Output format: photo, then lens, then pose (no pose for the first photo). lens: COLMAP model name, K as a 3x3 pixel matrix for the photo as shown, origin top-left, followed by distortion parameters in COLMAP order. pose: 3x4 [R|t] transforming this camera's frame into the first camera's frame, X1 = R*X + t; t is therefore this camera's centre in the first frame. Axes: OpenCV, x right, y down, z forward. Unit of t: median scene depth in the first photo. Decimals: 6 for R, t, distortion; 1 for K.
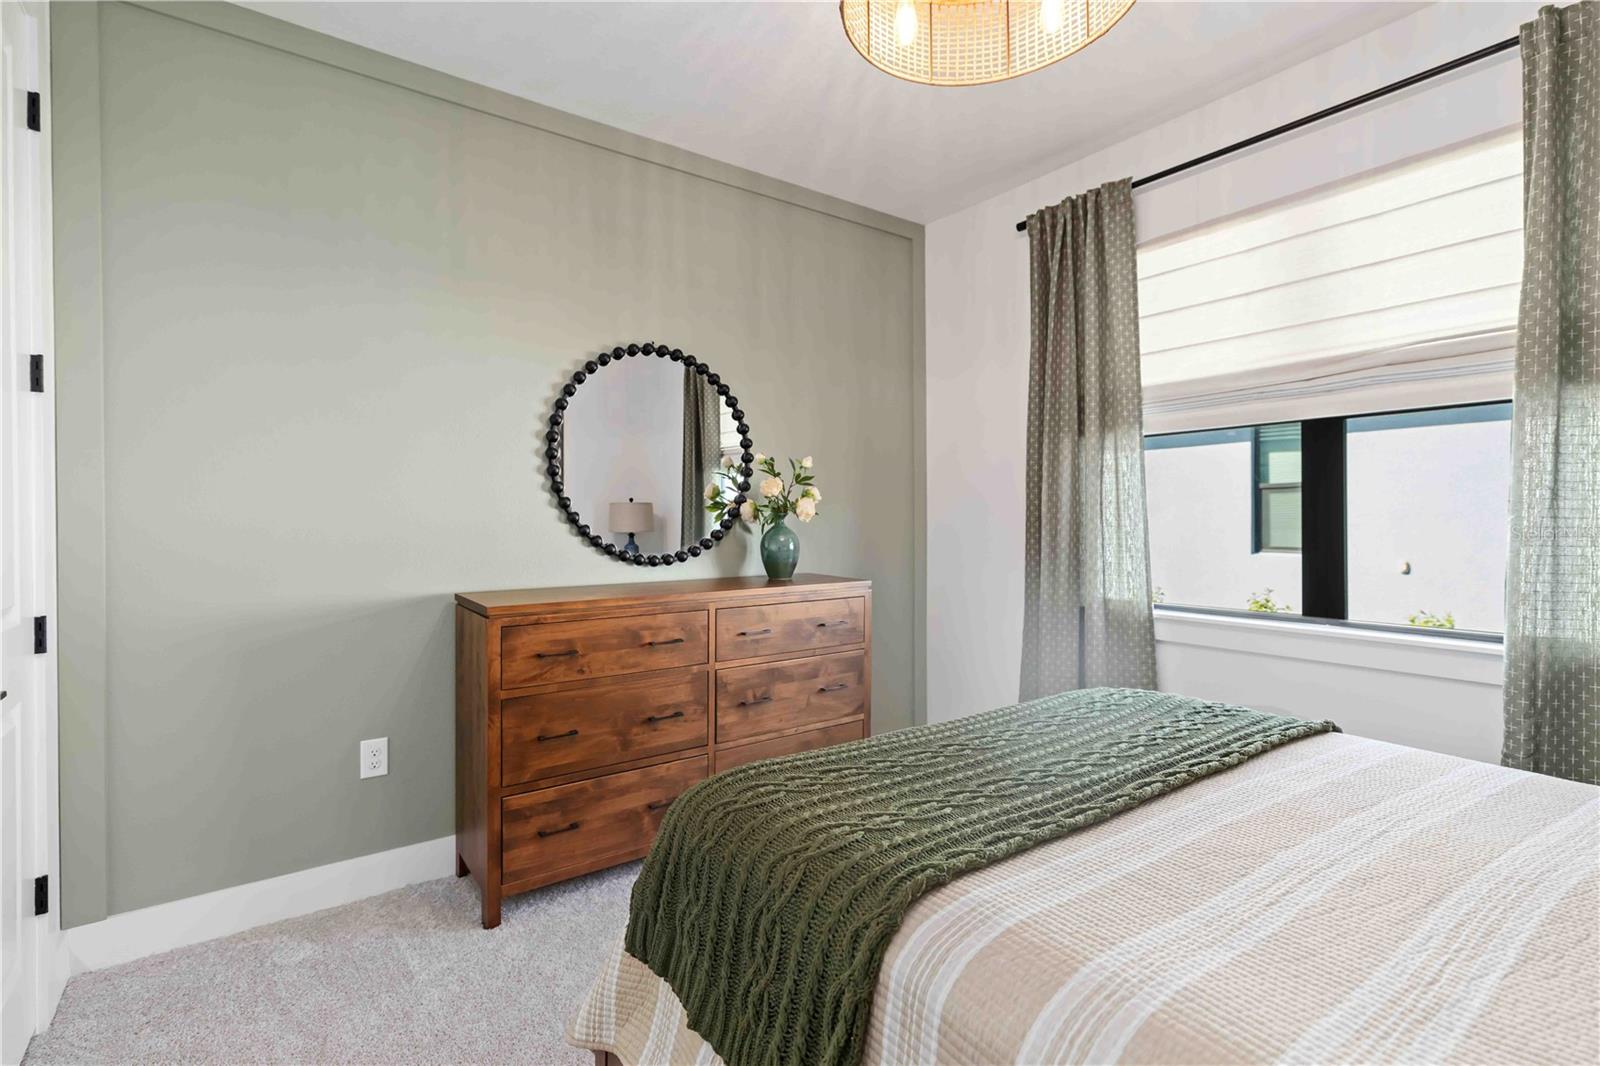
lens RADIAL K [[741.1, 0, 801.3], [0, 741.1, 530.3], [0, 0, 1]] dist [-0.000419, 0.002456]
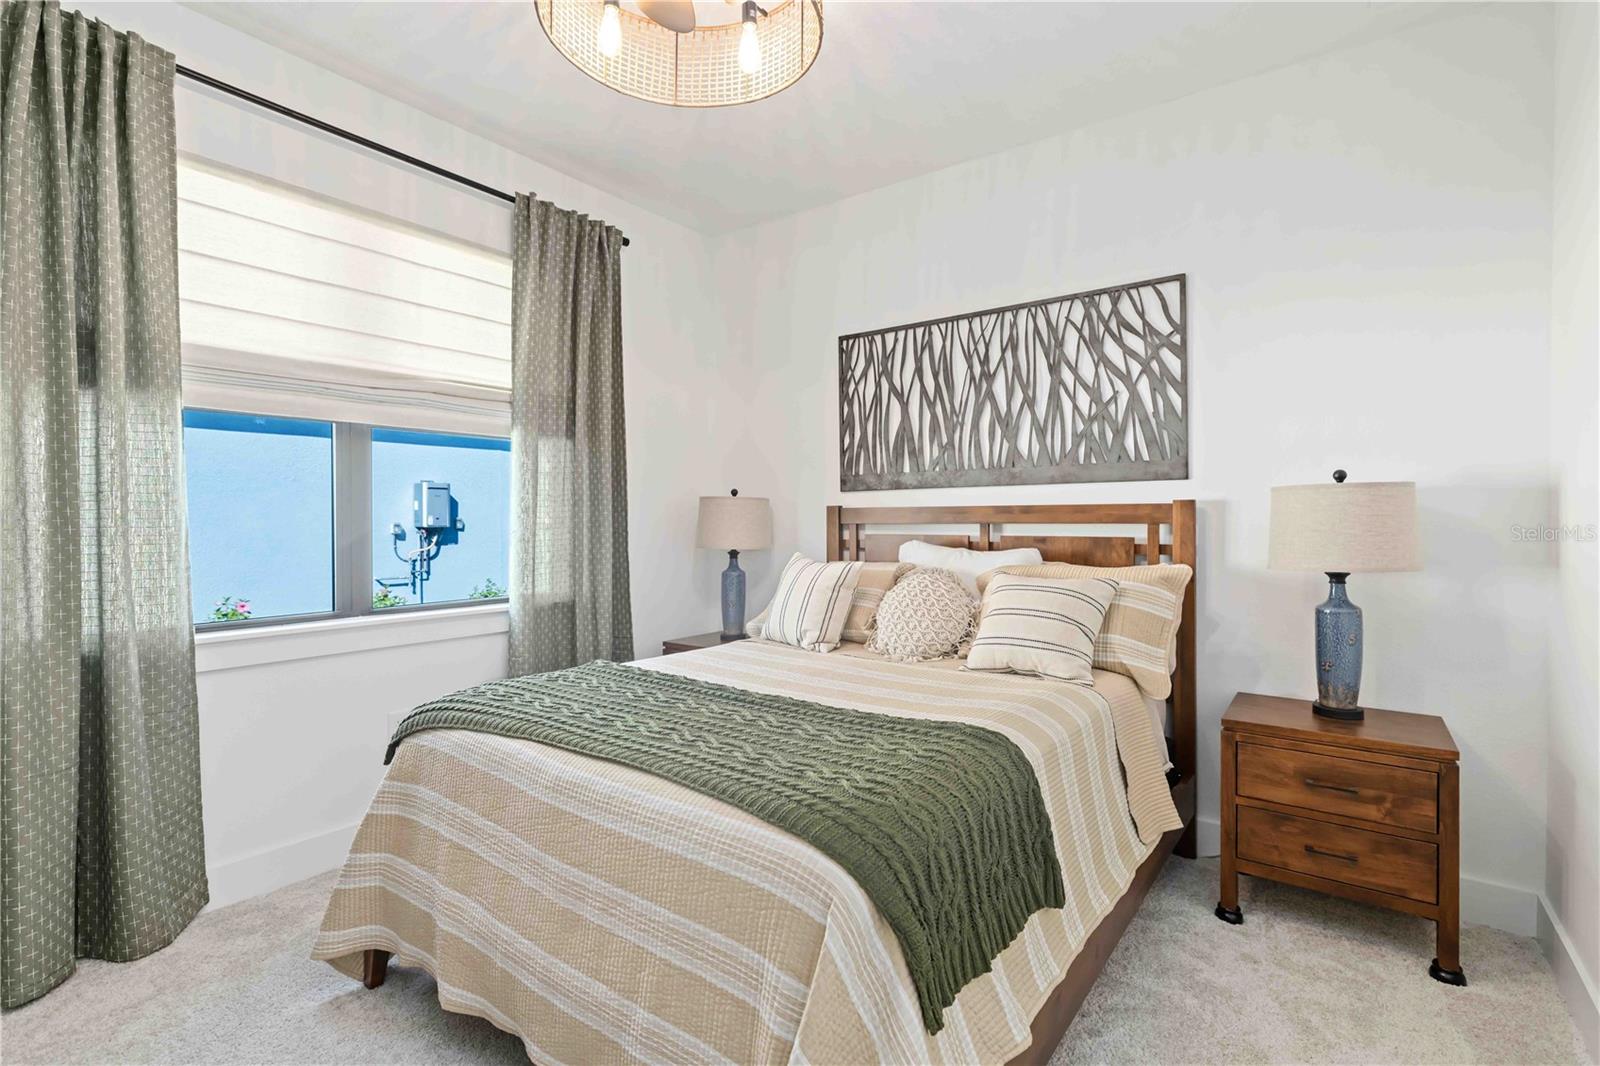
lens RADIAL K [[741.1, 0, 800.6], [0, 741.1, 526.1], [0, 0, 1]] dist [-0.000419, 0.002456]
pose [[-0.291404, -0.013974, 0.956498, -0.451922], [0.008063, 0.999822, 0.017063, -0.014392], [-0.956566, 0.012685, -0.291239, 0.622645]]
